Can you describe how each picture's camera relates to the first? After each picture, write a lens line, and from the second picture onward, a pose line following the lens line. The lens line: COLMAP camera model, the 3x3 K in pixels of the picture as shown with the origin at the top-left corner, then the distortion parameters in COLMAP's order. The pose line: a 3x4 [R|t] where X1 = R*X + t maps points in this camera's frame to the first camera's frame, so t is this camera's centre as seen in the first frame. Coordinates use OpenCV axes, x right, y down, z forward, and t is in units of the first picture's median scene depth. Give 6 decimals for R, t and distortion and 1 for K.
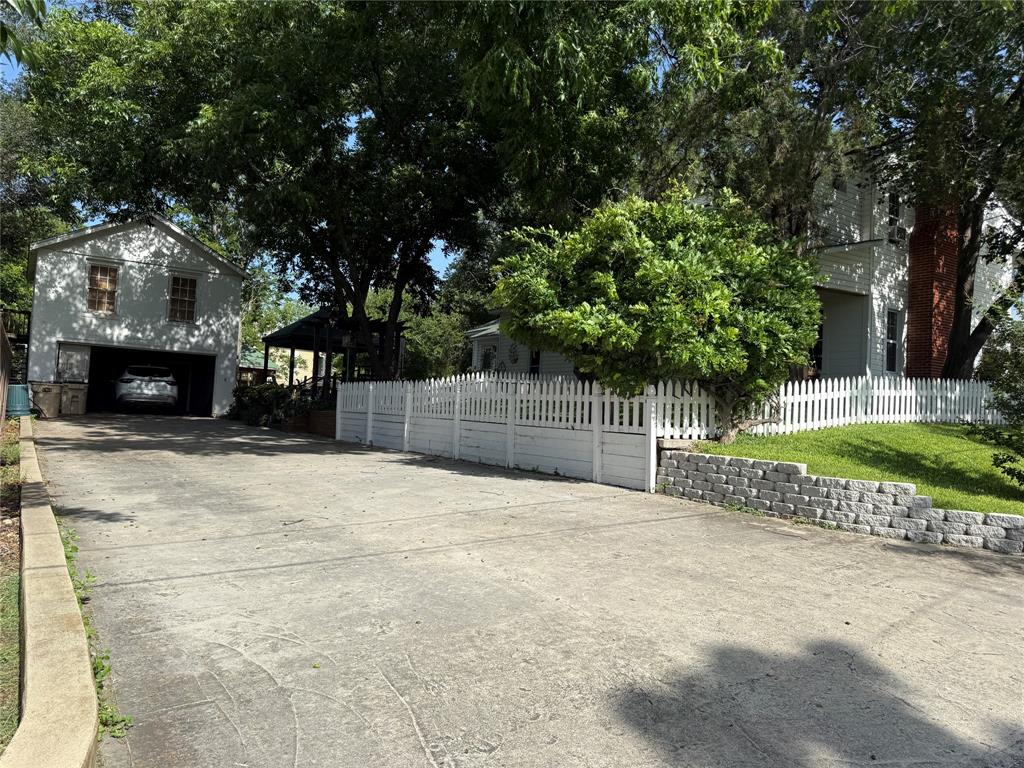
lens RADIAL K [[699.4, 0, 512.0], [0, 699.4, 384.0], [0, 0, 1]] dist [0.003083, 0.002050]
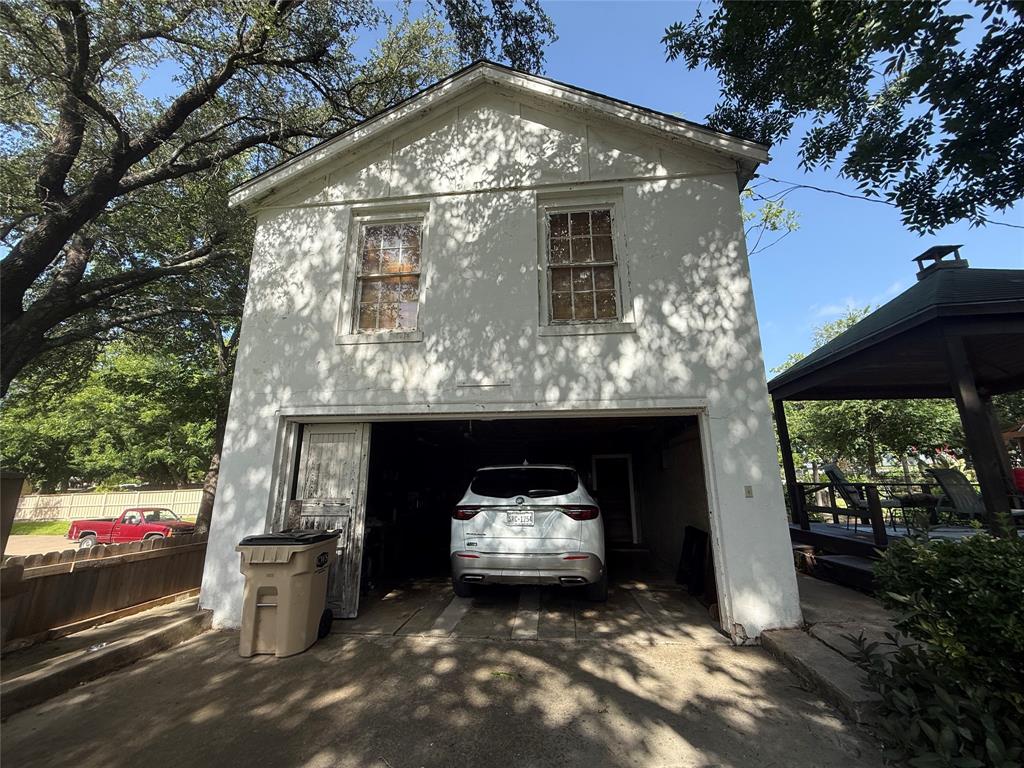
lens RADIAL K [[412.6, 0, 512.0], [0, 412.6, 384.0], [0, 0, 1]] dist [-0.000087, -0.000005]
pose [[0.755101, -0.209188, -0.621340, -0.379964], [0.067952, 0.967597, -0.243183, -0.014825], [0.652078, 0.141406, 0.744848, 0.832202]]
